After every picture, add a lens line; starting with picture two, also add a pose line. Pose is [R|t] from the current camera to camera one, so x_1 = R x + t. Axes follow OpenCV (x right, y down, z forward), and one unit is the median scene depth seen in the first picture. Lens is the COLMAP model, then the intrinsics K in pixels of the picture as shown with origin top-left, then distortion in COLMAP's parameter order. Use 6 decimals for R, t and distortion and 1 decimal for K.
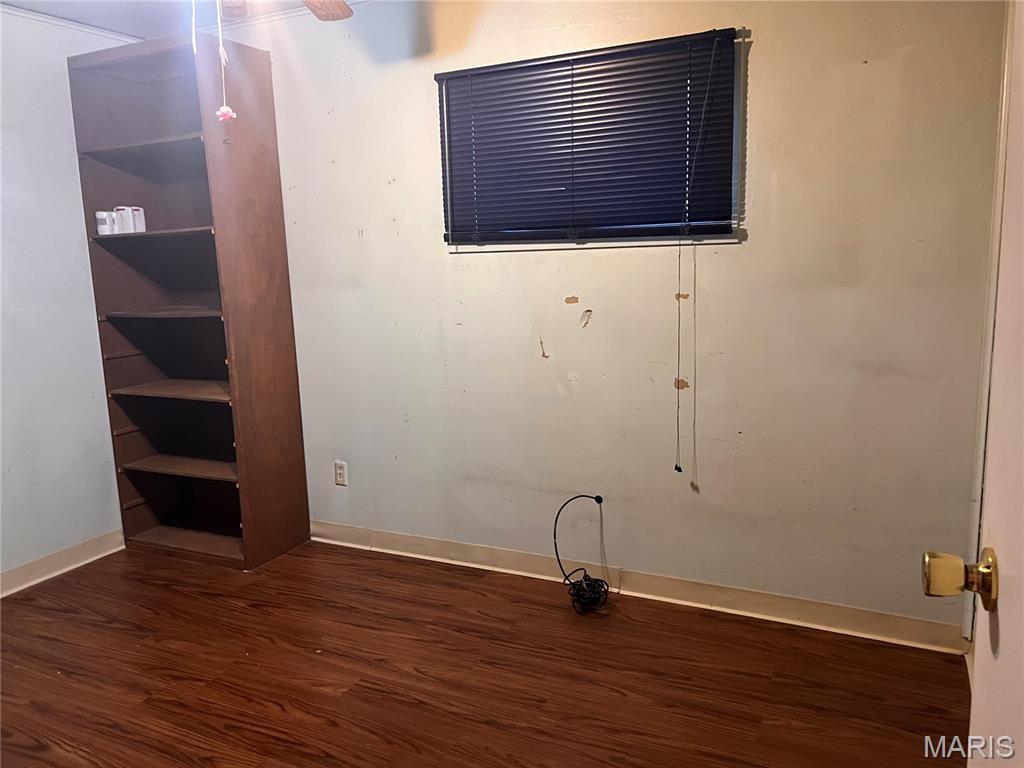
lens RADIAL K [[765.8, 0, 517.2], [0, 765.8, 374.2], [0, 0, 1]] dist [0.059527, -0.060056]
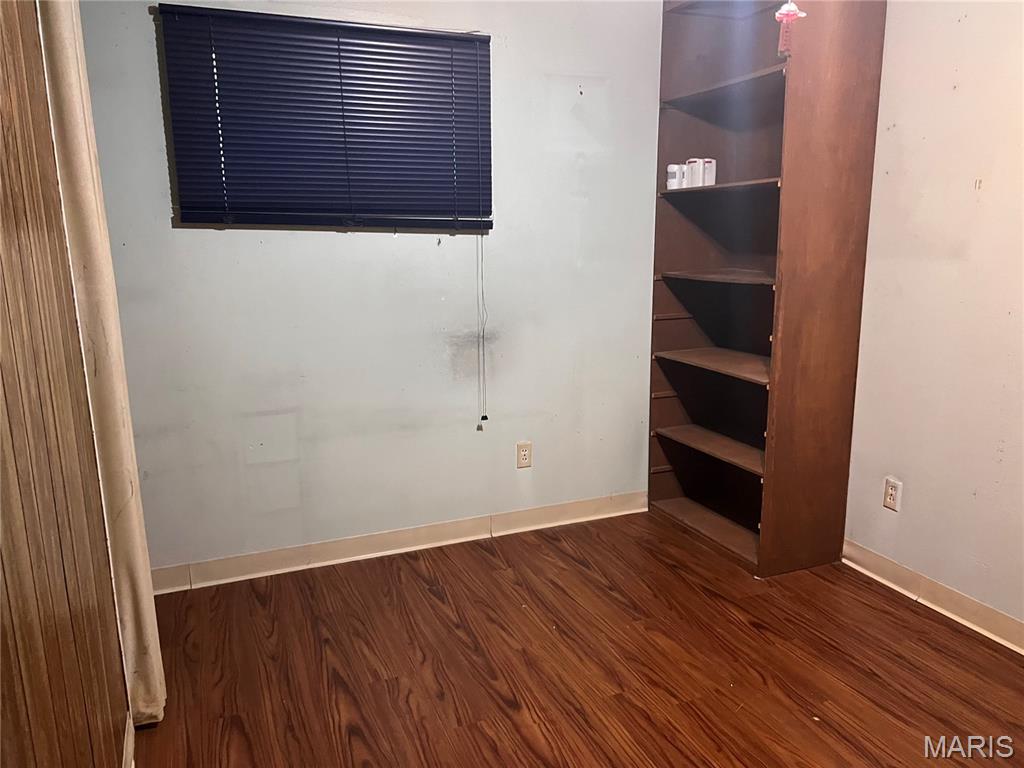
lens RADIAL K [[765.8, 0, 521.6], [0, 765.8, 383.9], [0, 0, 1]] dist [0.059527, -0.060056]
pose [[0.745107, 0.164798, -0.646264, -0.020770], [-0.124193, 0.986327, 0.108326, -0.024308], [0.655280, -0.000453, 0.755386, 0.169626]]
